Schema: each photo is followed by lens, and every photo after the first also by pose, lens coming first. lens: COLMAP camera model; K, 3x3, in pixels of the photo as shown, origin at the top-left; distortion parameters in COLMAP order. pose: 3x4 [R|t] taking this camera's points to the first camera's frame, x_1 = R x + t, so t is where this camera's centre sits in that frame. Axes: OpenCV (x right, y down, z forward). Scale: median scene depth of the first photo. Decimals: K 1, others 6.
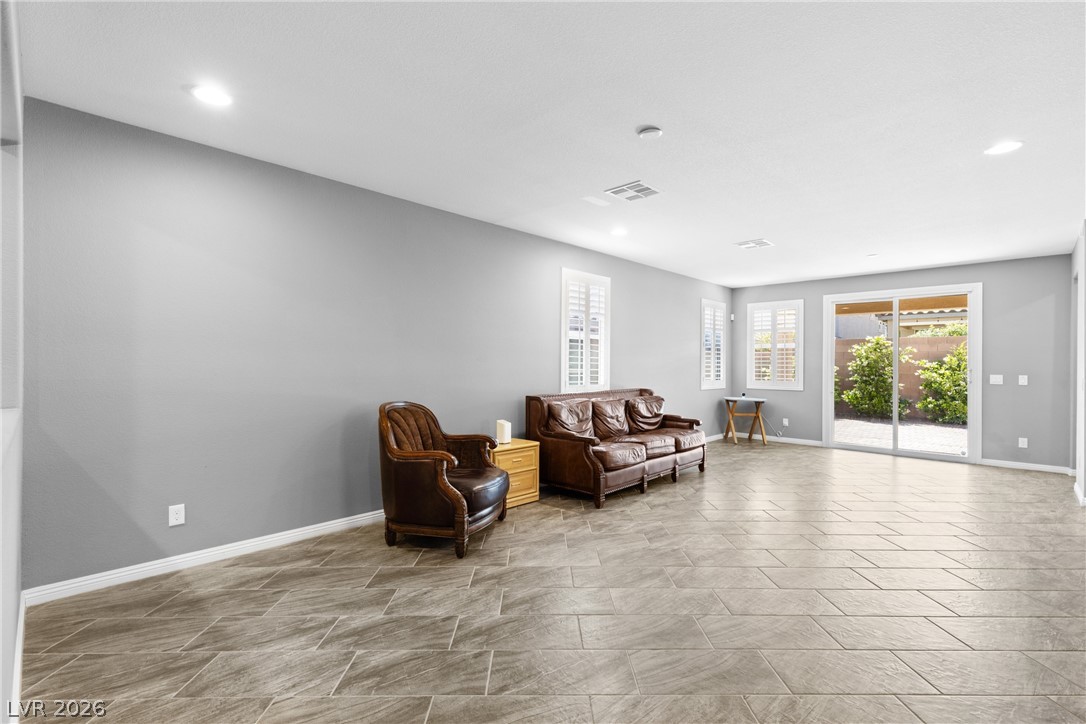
lens RADIAL K [[487.4, 0, 550.8], [0, 487.4, 363.9], [0, 0, 1]] dist [0.006680, 0.000447]
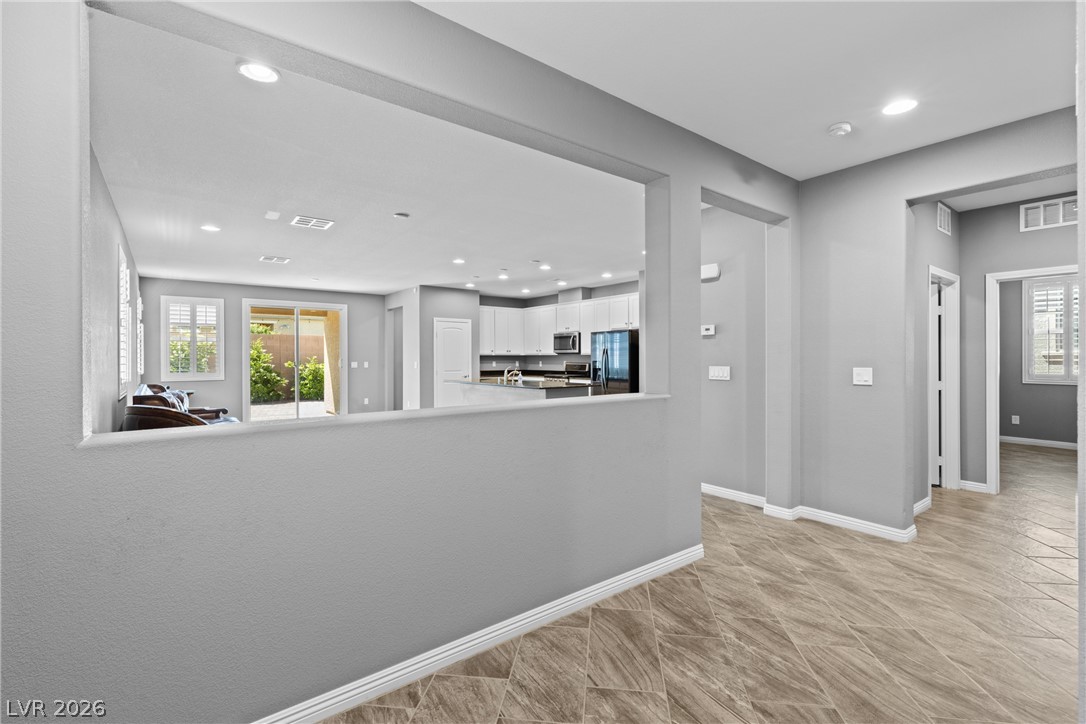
lens RADIAL K [[487.4, 0, 539.7], [0, 487.4, 361.2], [0, 0, 1]] dist [0.006680, 0.000447]
pose [[0.159629, -0.017942, 0.987014, -0.445716], [0.005918, 0.999834, 0.017218, -0.003542], [-0.987159, 0.003093, 0.159709, 0.092685]]
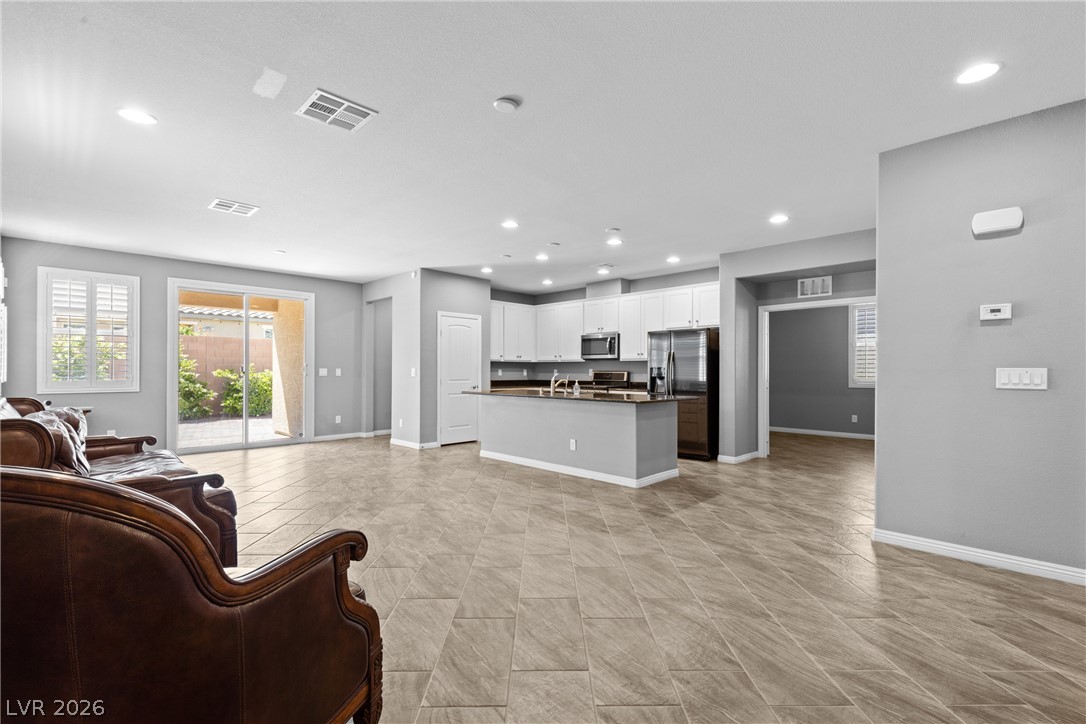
lens RADIAL K [[487.4, 0, 540.4], [0, 487.4, 371.5], [0, 0, 1]] dist [0.006680, 0.000447]
pose [[0.024888, -0.011481, 0.999624, -0.246549], [-0.001405, 0.999933, 0.011519, 0.010779], [-0.999689, -0.001691, 0.024871, 0.301180]]
